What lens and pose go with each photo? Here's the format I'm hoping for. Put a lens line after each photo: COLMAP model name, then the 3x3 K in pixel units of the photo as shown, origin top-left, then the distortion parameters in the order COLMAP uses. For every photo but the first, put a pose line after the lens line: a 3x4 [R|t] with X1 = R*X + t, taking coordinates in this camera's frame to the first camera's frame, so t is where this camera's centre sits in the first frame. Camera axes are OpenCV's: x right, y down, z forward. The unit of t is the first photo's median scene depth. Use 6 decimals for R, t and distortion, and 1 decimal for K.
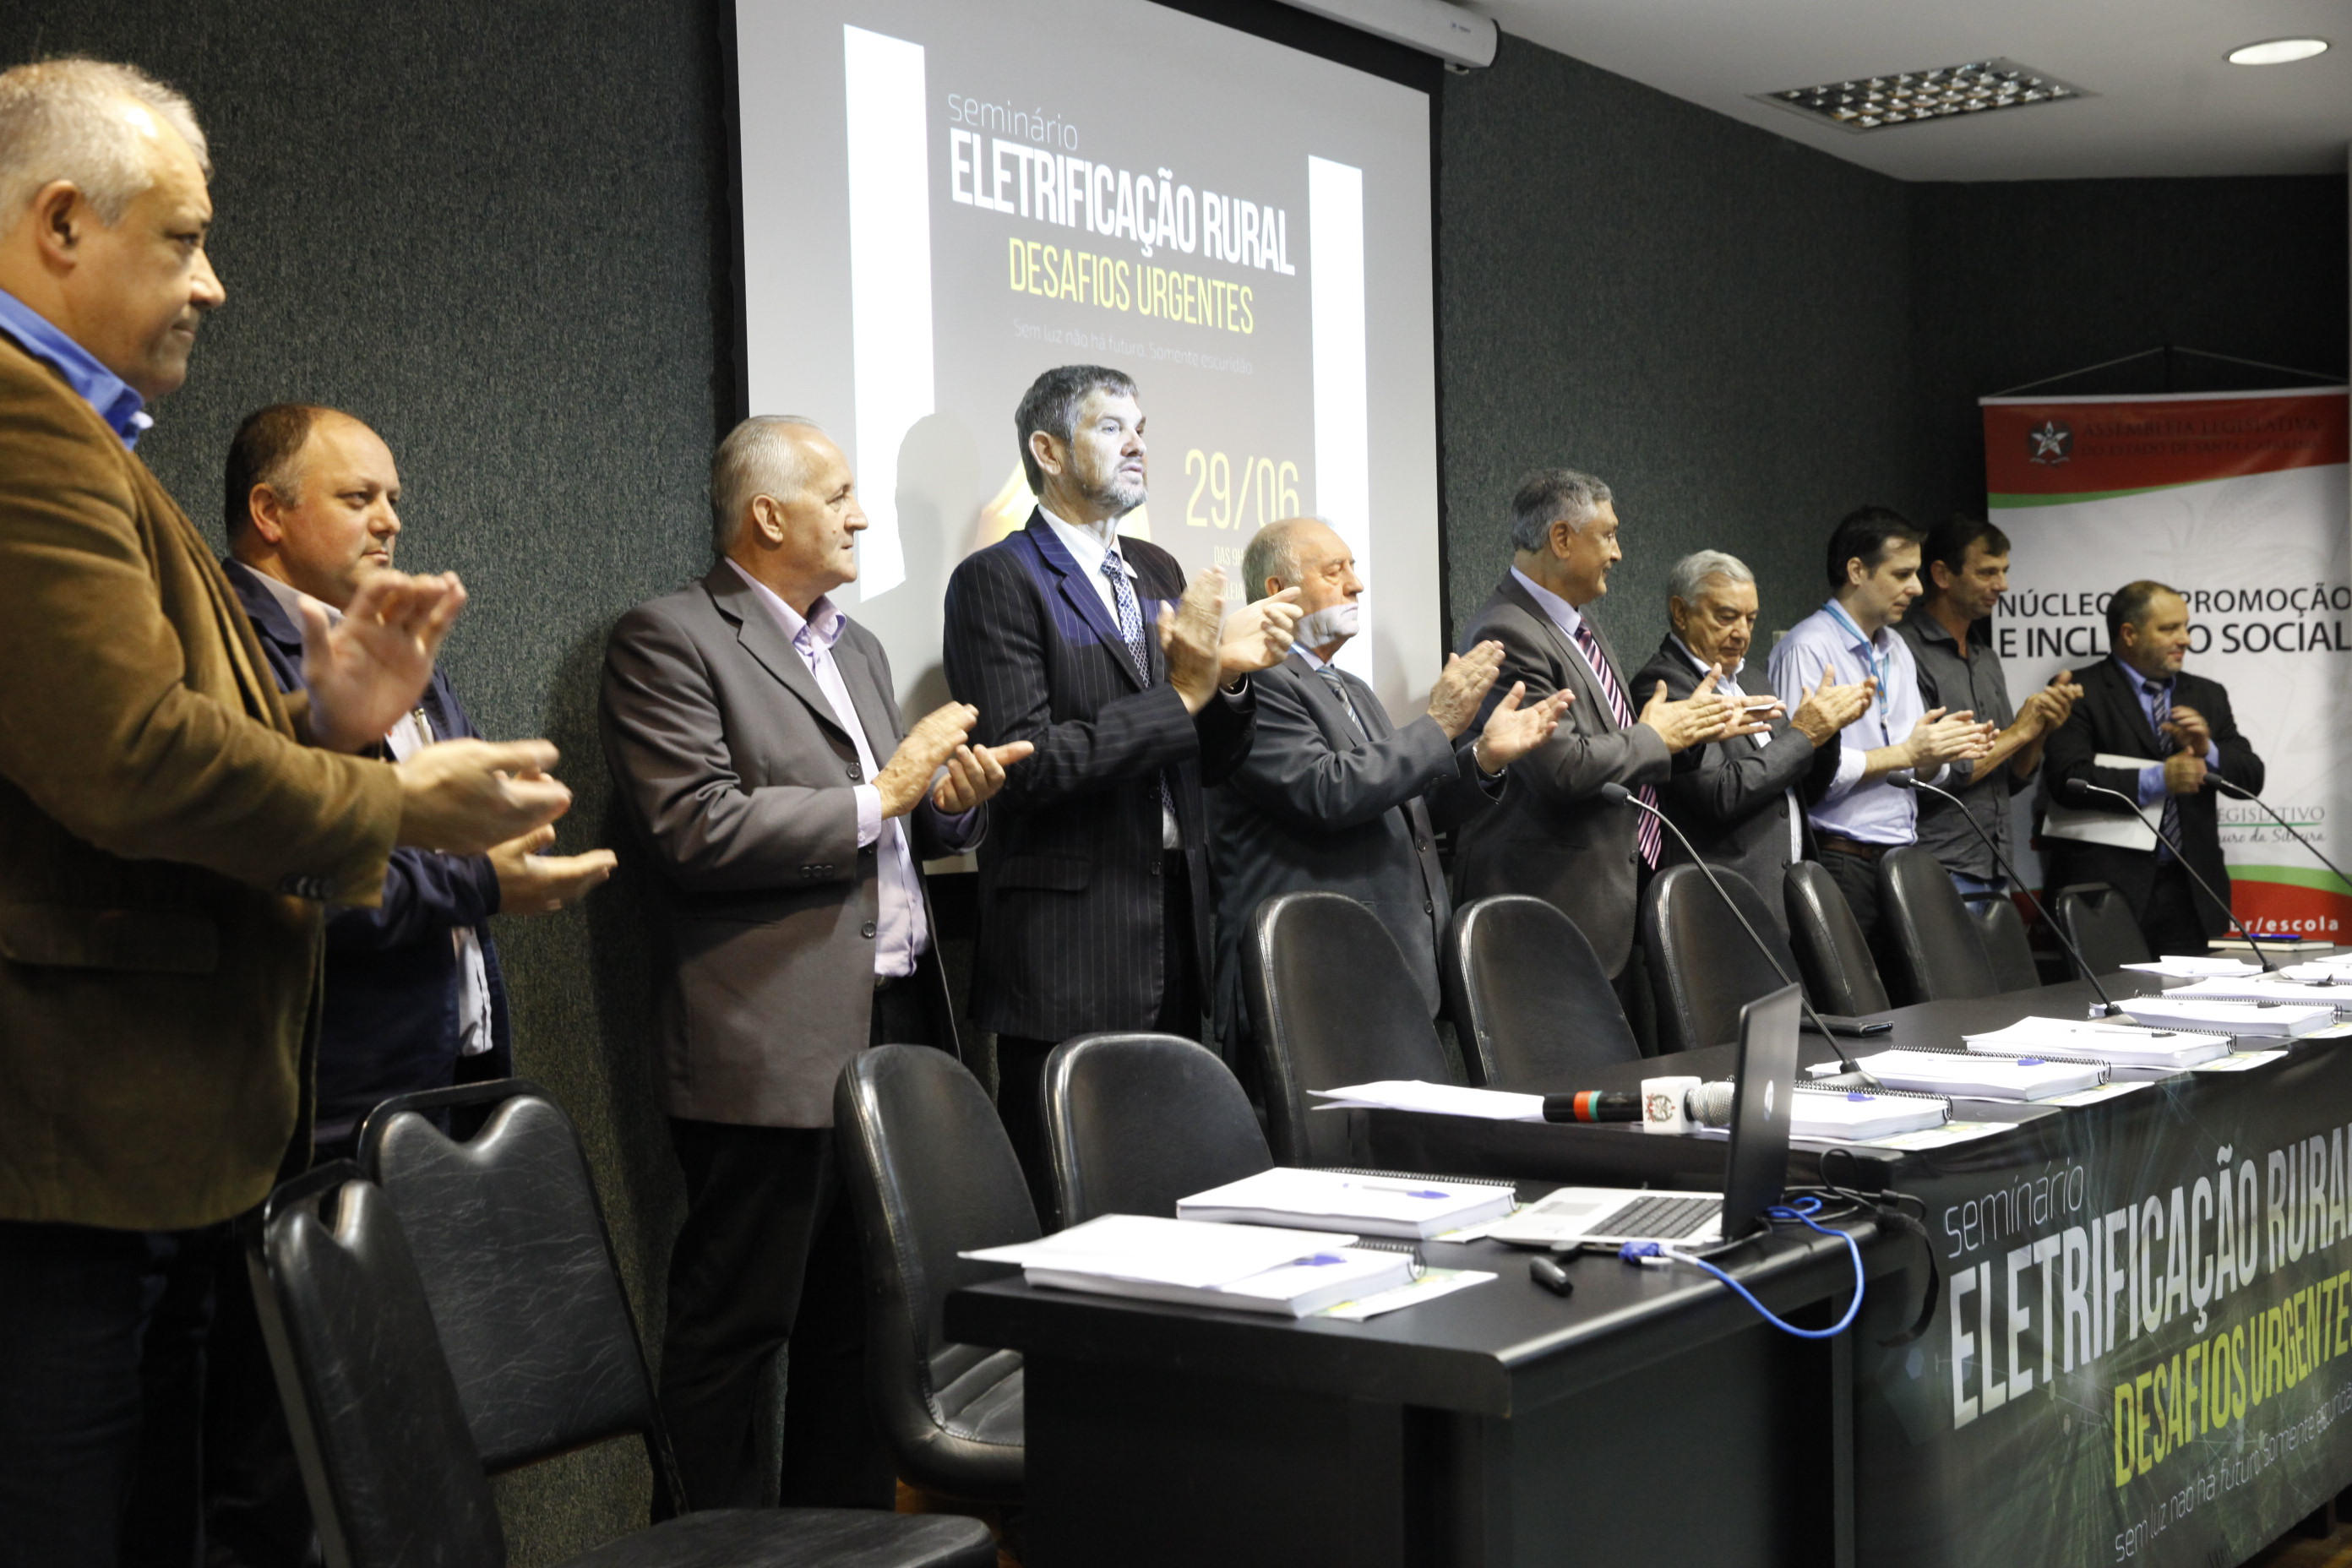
lens RADIAL K [[2987.5, 0, 1175.5], [0, 2987.5, 789.4], [0, 0, 1]] dist [0.045771, 0.000000]
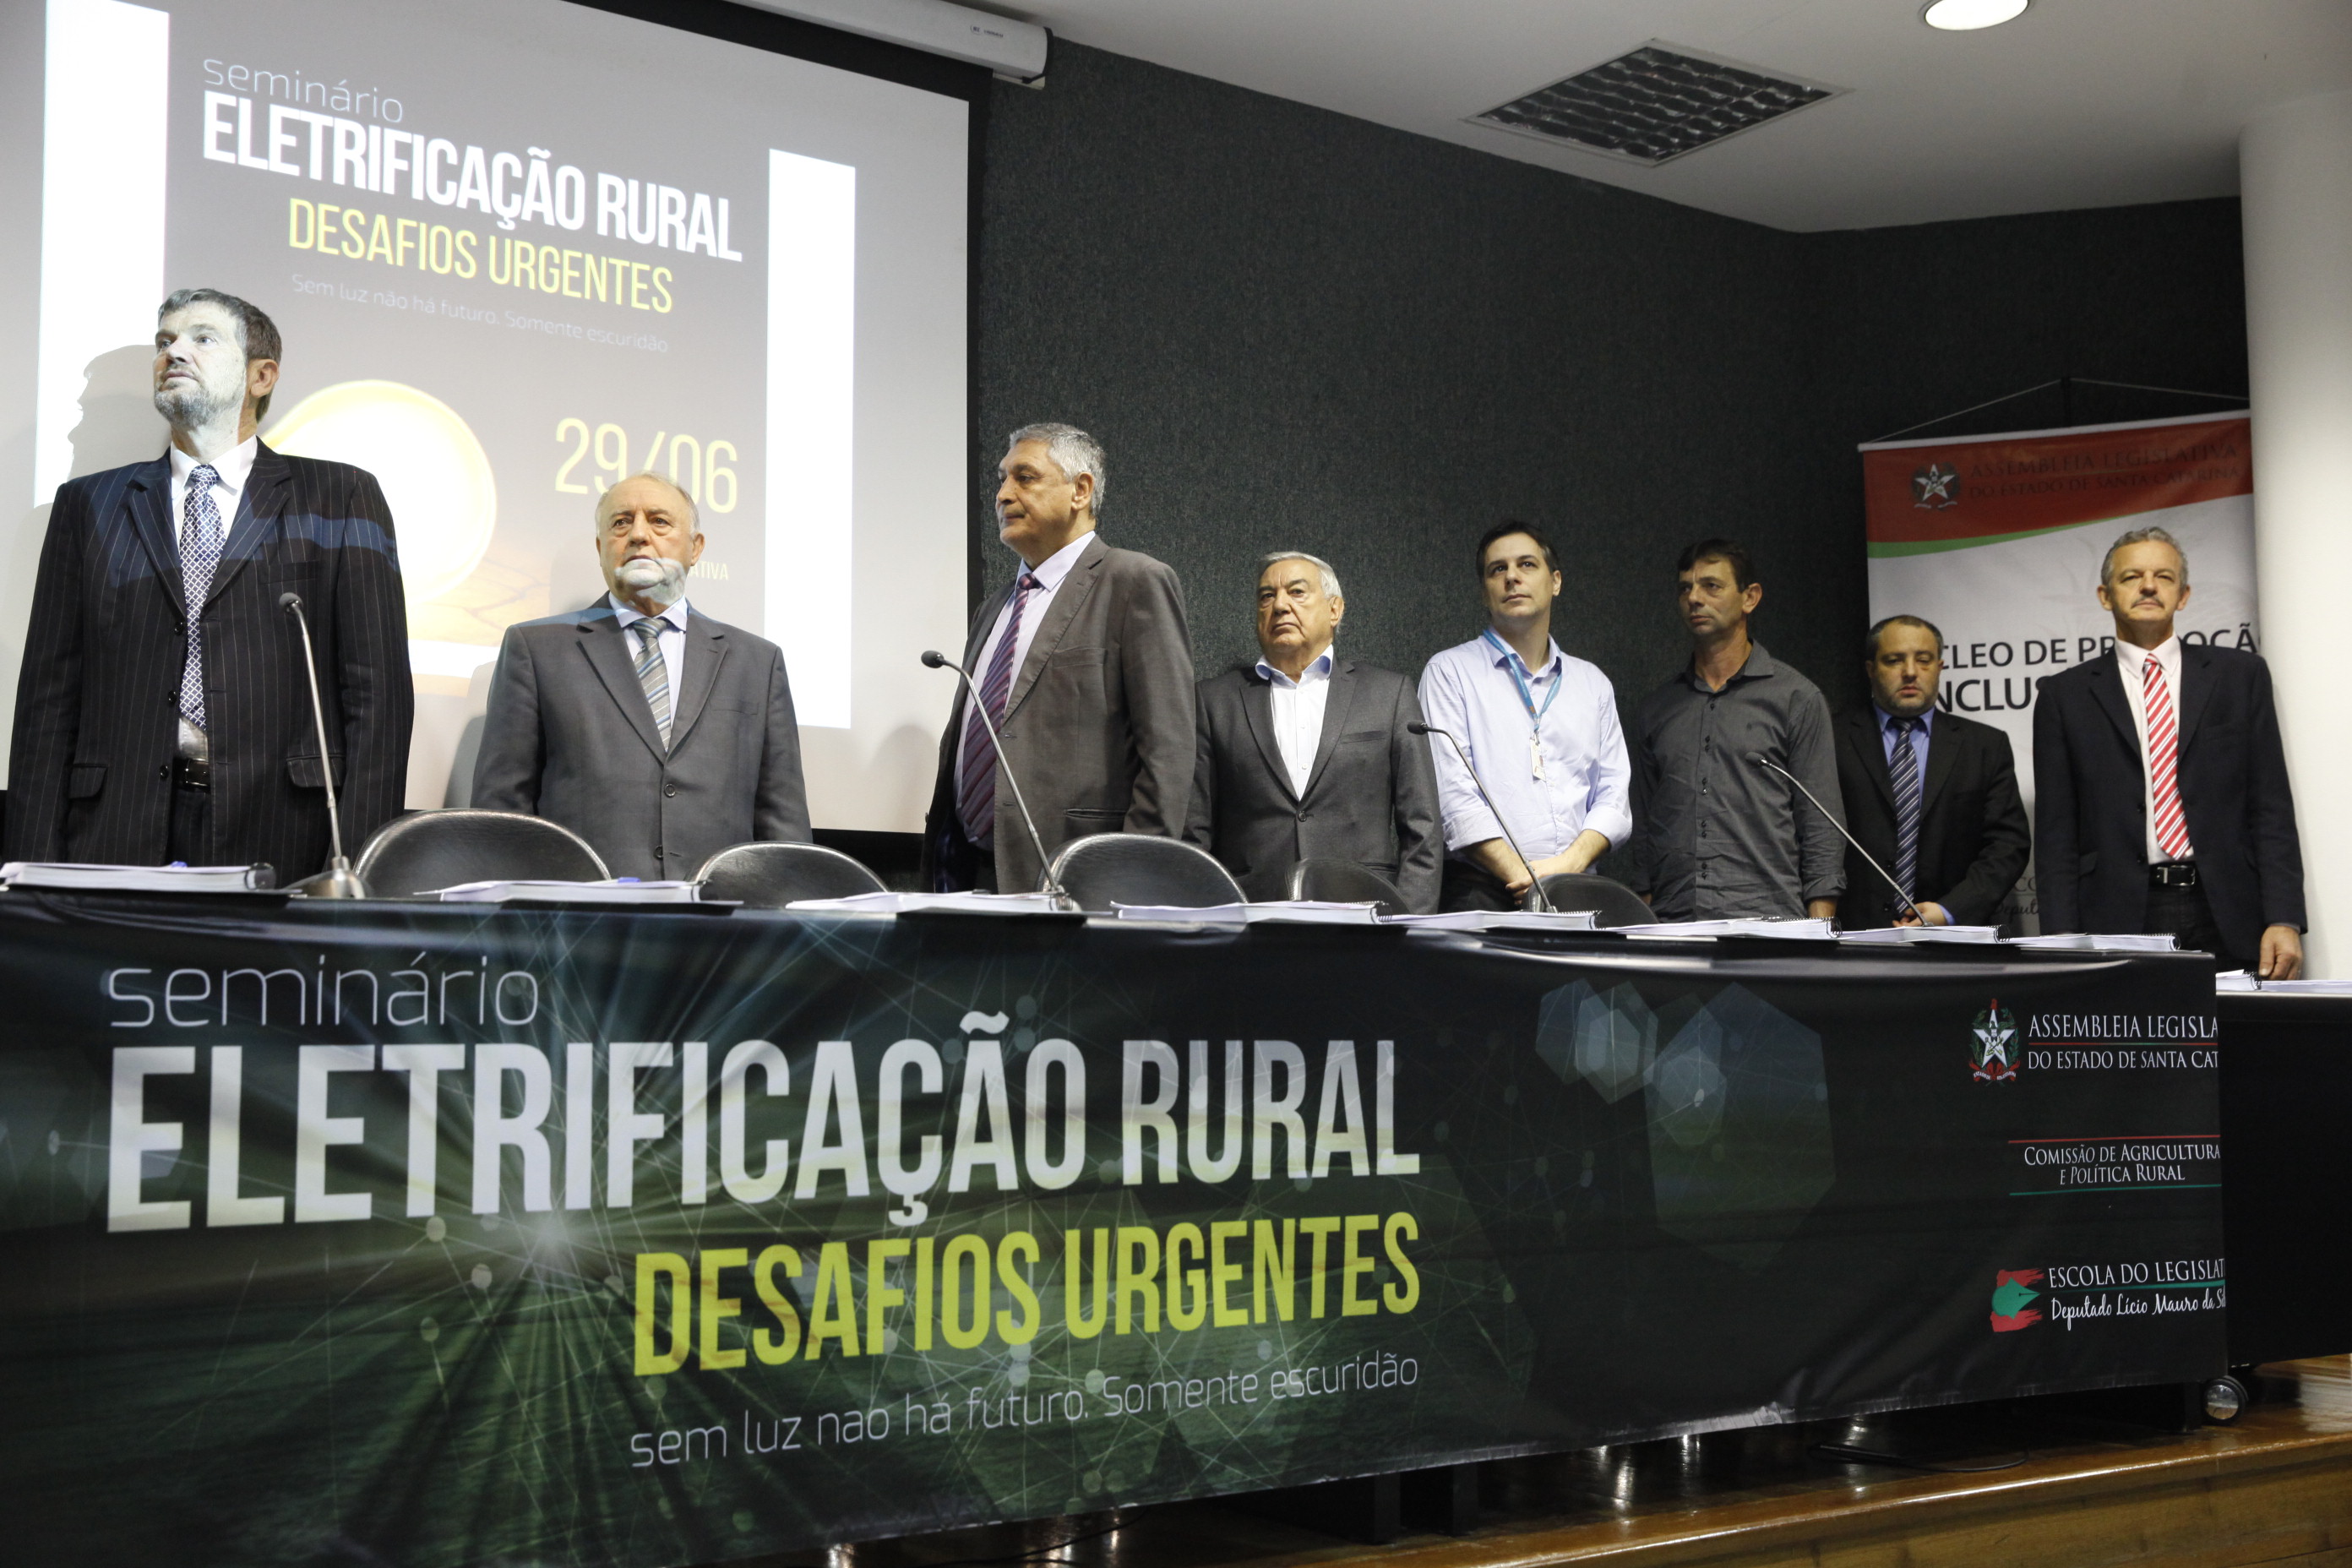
lens RADIAL K [[2635.2, 0, 1165.3], [0, 2635.2, 773.8], [0, 0, 1]] dist [0.041733, 0.000000]
pose [[0.949548, -0.016709, -0.313178, 0.468807], [-0.017641, 0.994153, -0.106529, 0.096465], [0.313126, 0.106679, 0.943701, 0.226911]]
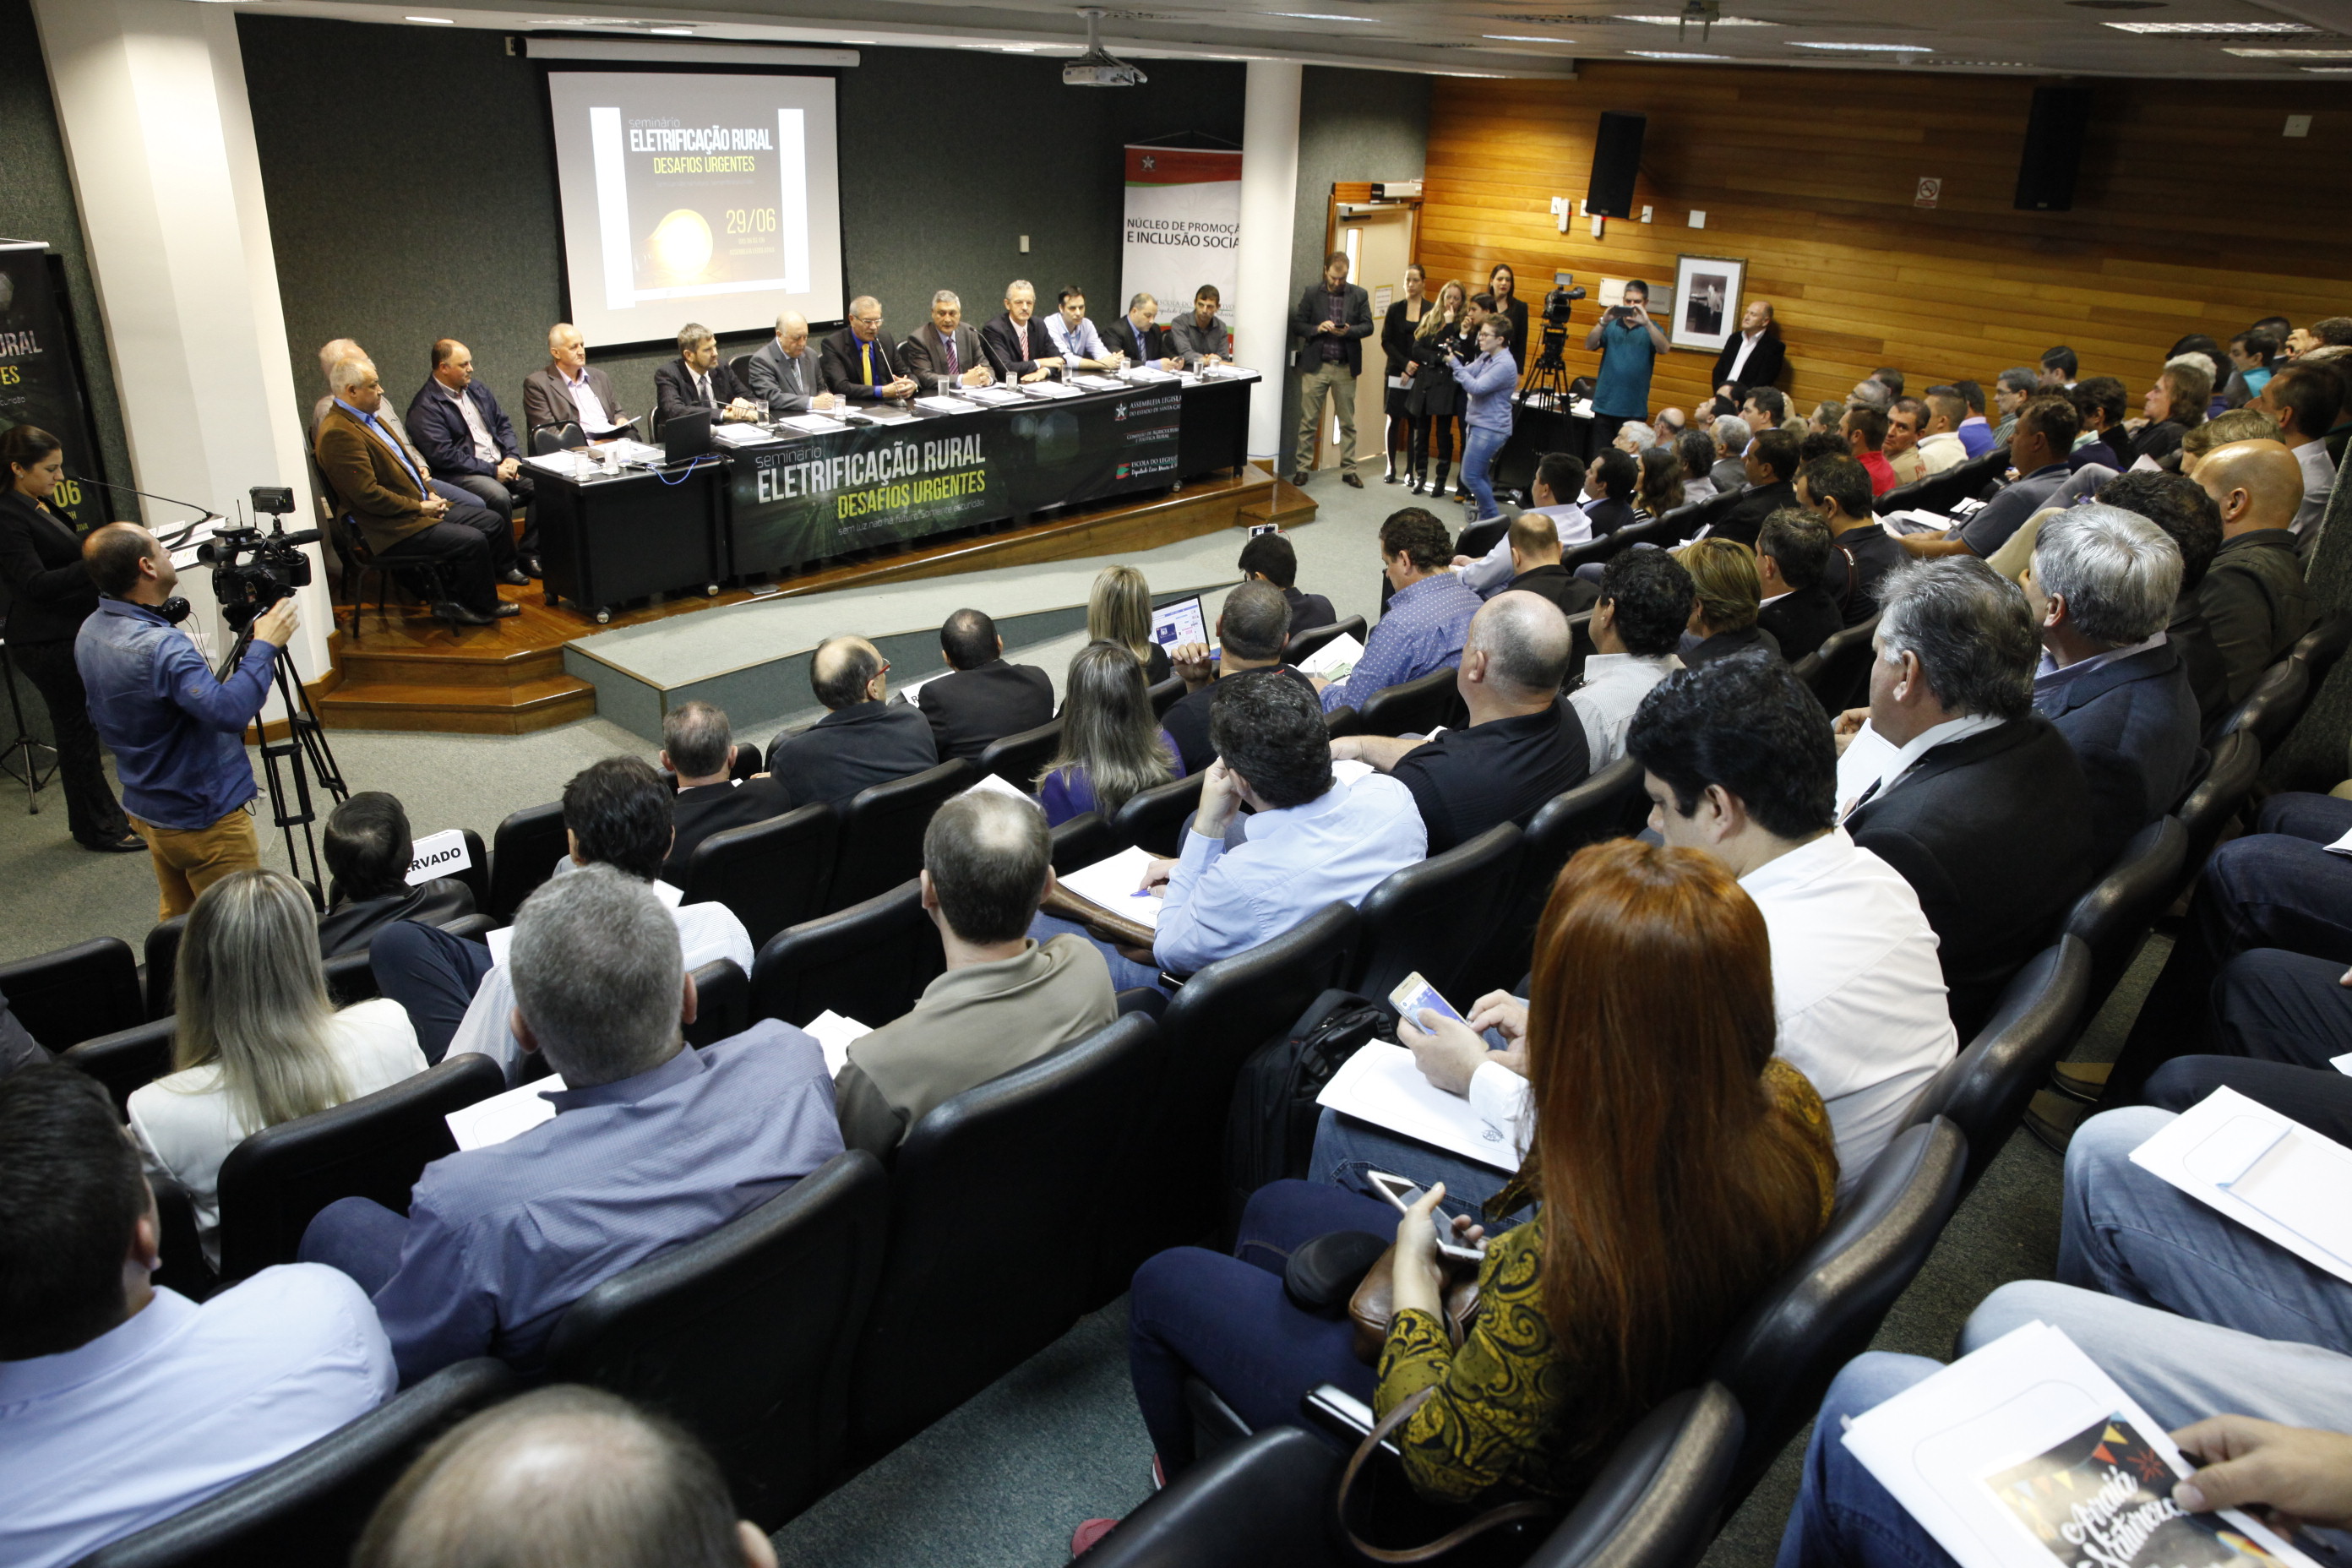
lens RADIAL K [[1727.5, 0, 1176.8], [0, 1727.5, 776.3], [0, 0, 1]] dist [-0.055830, 0.002385]
pose [[0.994419, 0.084503, -0.063164, 0.681209], [-0.055360, 0.927607, 0.369432, -0.259725], [0.089809, -0.363874, 0.927108, -0.985095]]
